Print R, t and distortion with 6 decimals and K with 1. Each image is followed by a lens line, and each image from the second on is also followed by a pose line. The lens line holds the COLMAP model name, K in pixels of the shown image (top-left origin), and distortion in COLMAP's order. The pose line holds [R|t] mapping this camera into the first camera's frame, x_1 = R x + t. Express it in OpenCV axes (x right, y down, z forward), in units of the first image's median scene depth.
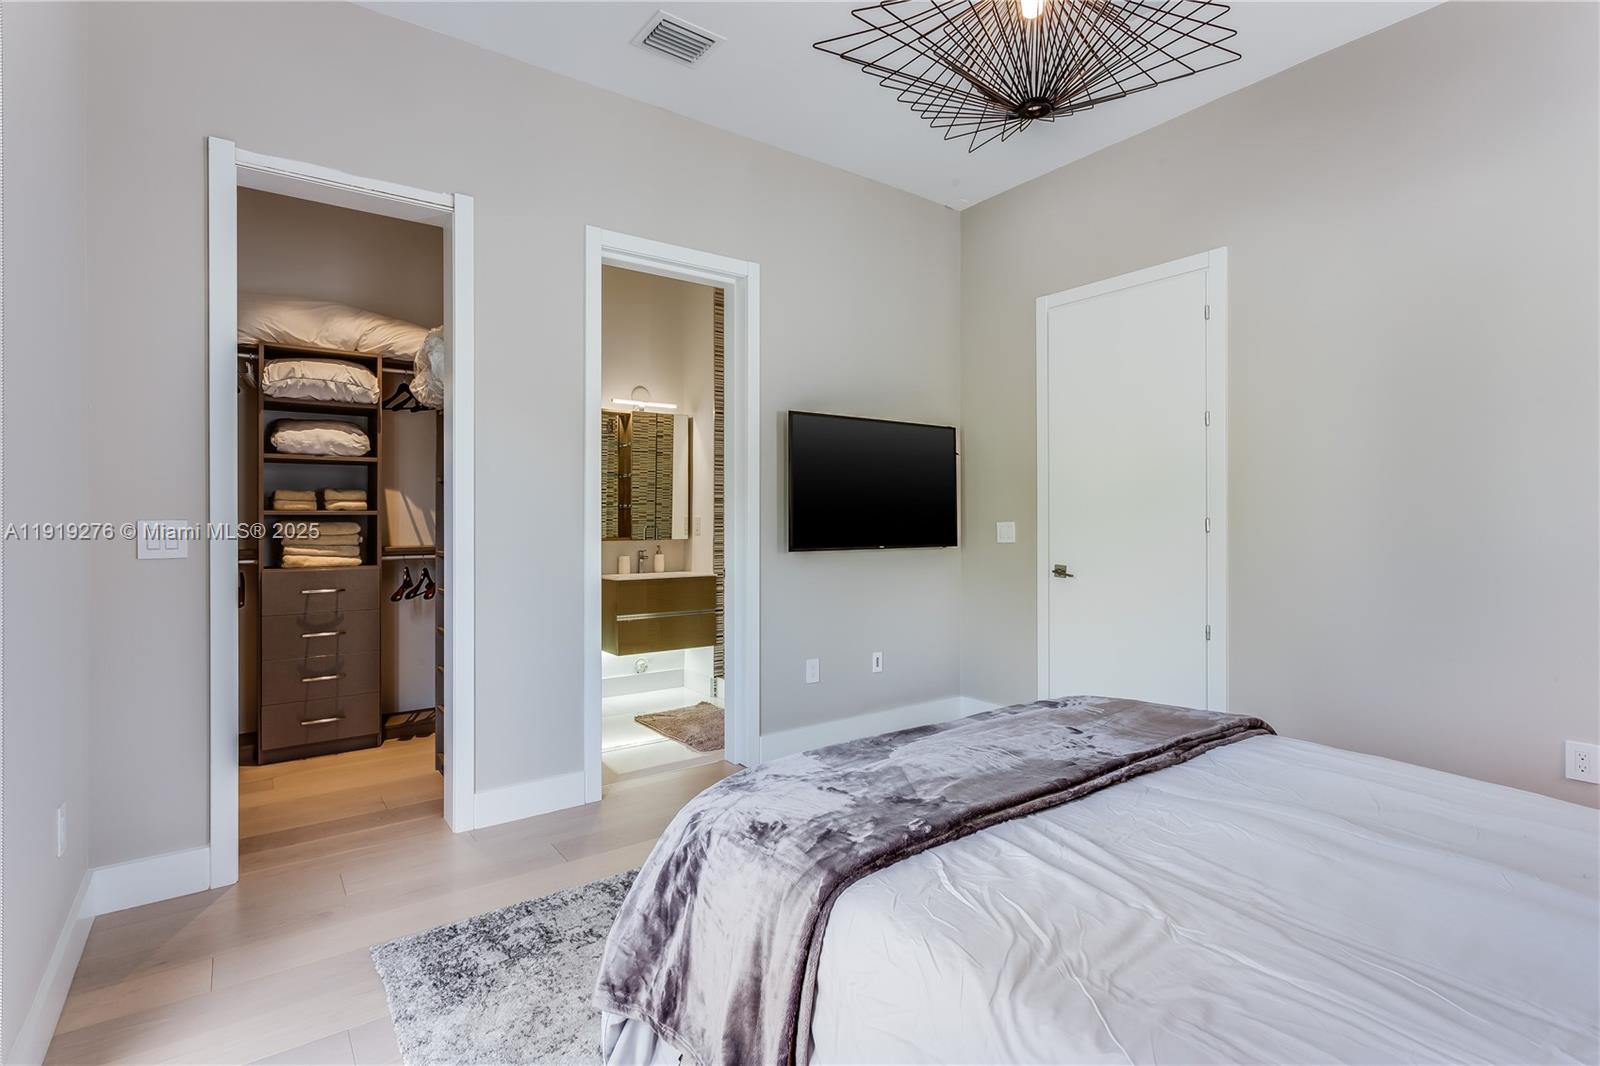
lens RADIAL K [[699.7, 0, 800.0], [0, 699.7, 533.0], [0, 0, 1]] dist [-0.000540, -0.000116]
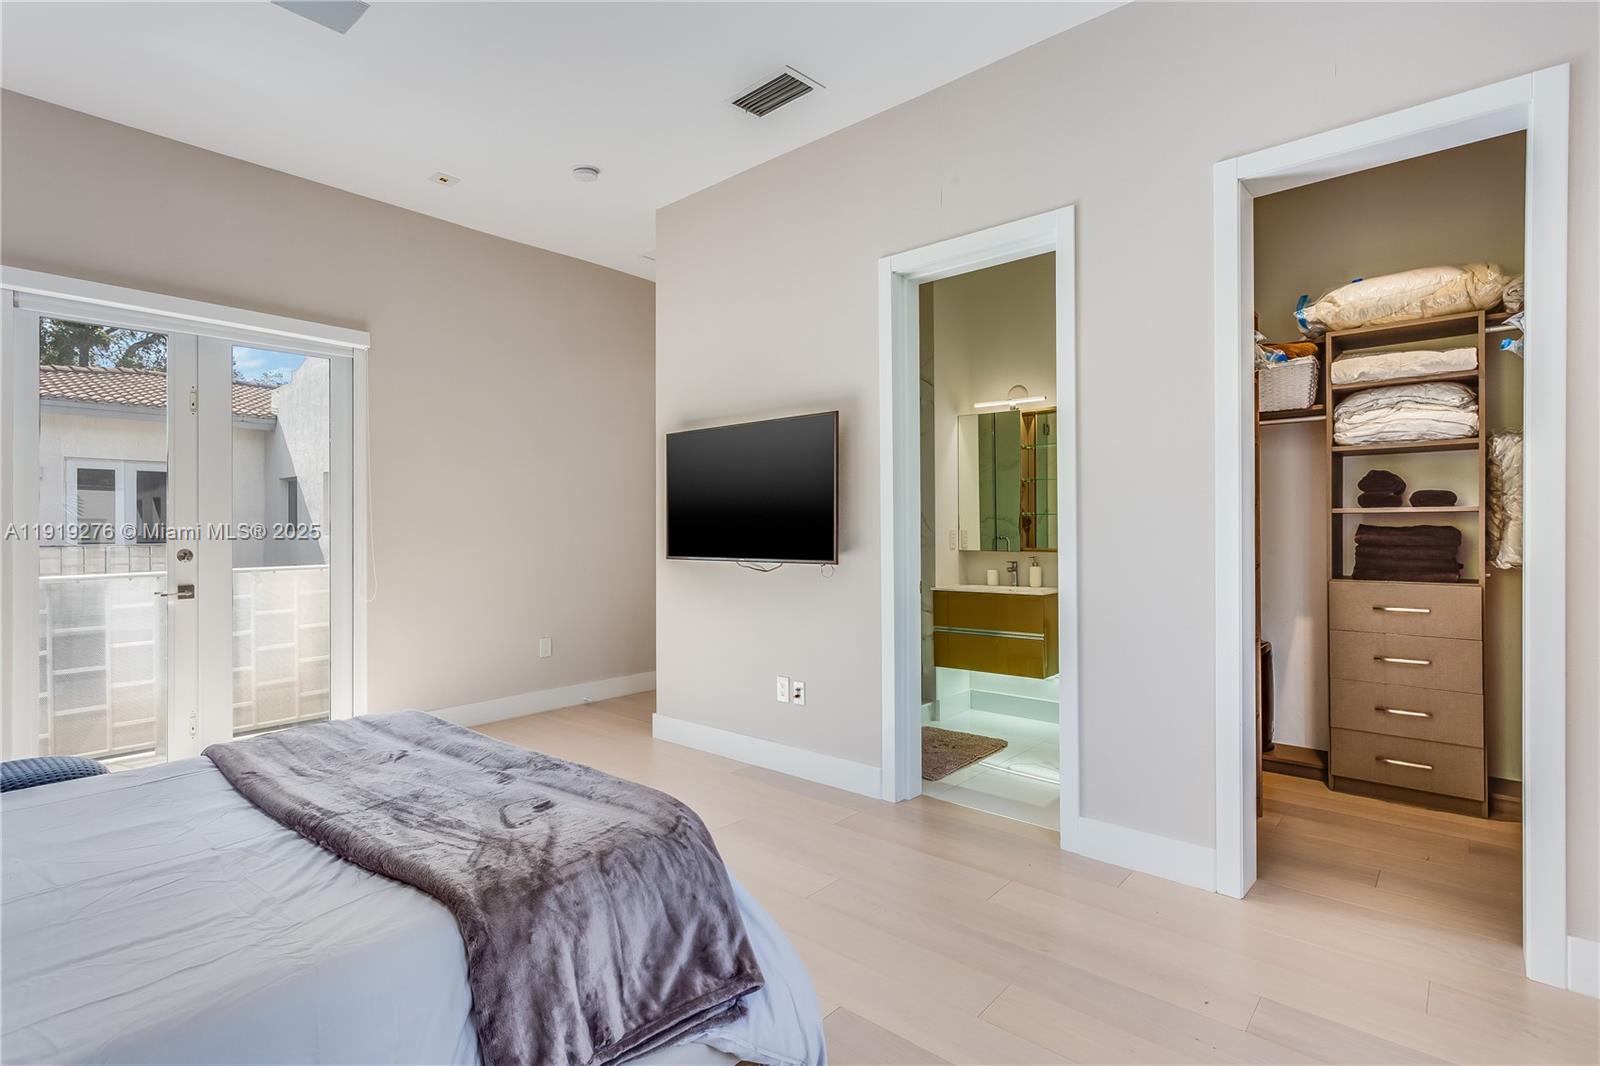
lens RADIAL K [[772.5, 0, 790.6], [0, 772.5, 524.5], [0, 0, 1]] dist [-0.000036, -0.000629]
pose [[0.194038, -0.008050, -0.980961, 0.671933], [-0.008744, 0.999912, -0.009935, -0.009194], [0.980955, 0.010505, 0.193951, 0.521192]]
